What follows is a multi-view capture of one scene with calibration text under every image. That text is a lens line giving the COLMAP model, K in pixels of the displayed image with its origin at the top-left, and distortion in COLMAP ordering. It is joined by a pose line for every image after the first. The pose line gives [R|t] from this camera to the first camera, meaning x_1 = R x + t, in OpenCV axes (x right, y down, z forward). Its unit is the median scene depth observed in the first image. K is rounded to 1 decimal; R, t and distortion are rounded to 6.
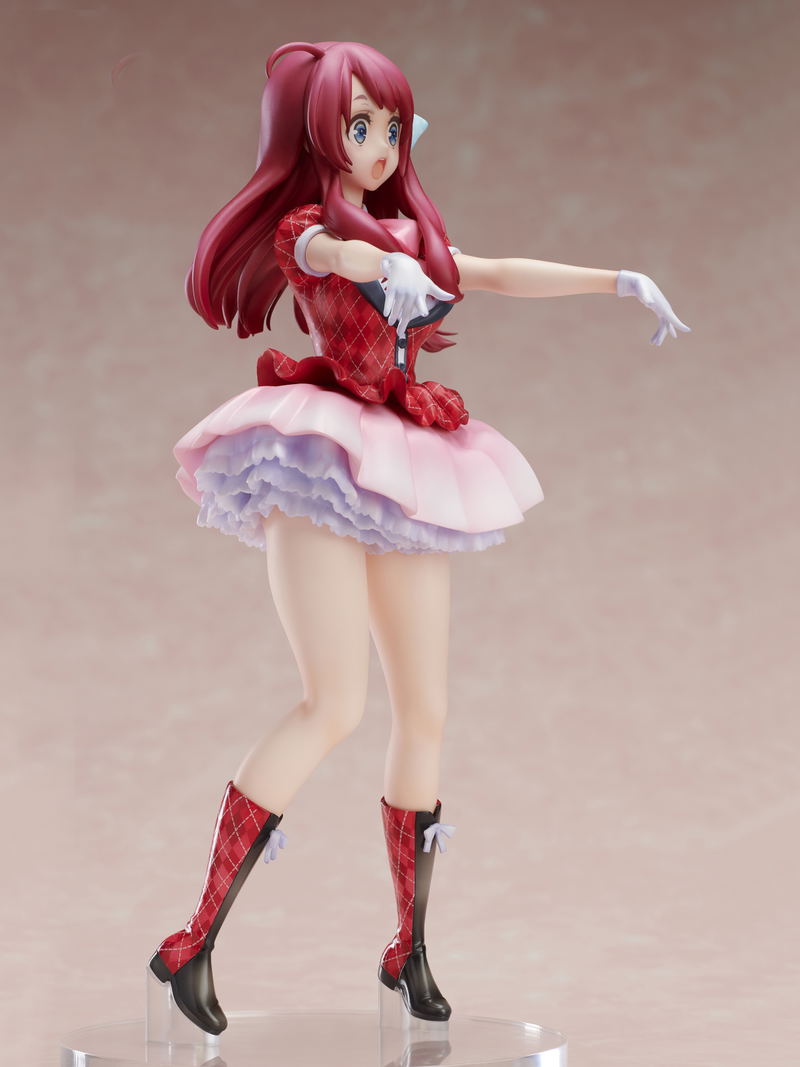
lens RADIAL K [[3264.9, 0, 400.0], [0, 3264.9, 533.5], [0, 0, 1]] dist [-0.178313, 0.447187]
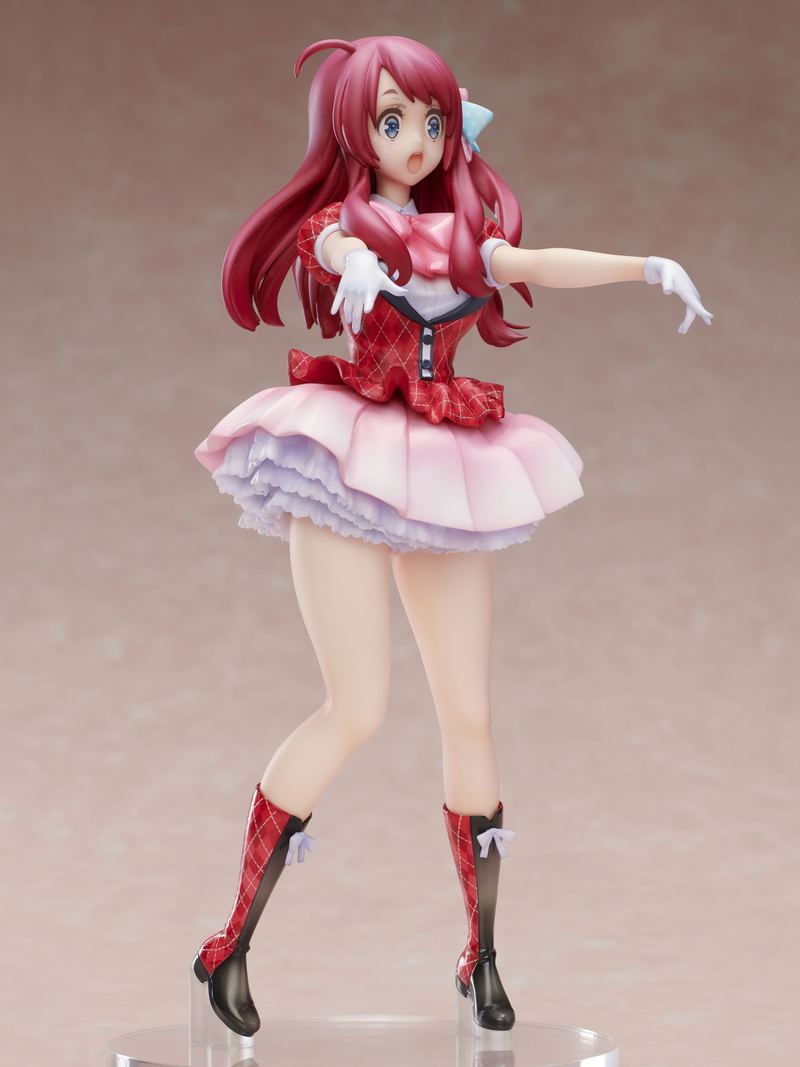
lens RADIAL K [[3264.9, 0, 400.0], [0, 3264.9, 533.5], [0, 0, 1]] dist [-0.178313, 0.447187]
pose [[0.954411, -0.012298, -0.298243, 0.285782], [0.012101, 0.999924, -0.002506, 0.002571], [0.298251, -0.001217, 0.954487, 0.058747]]
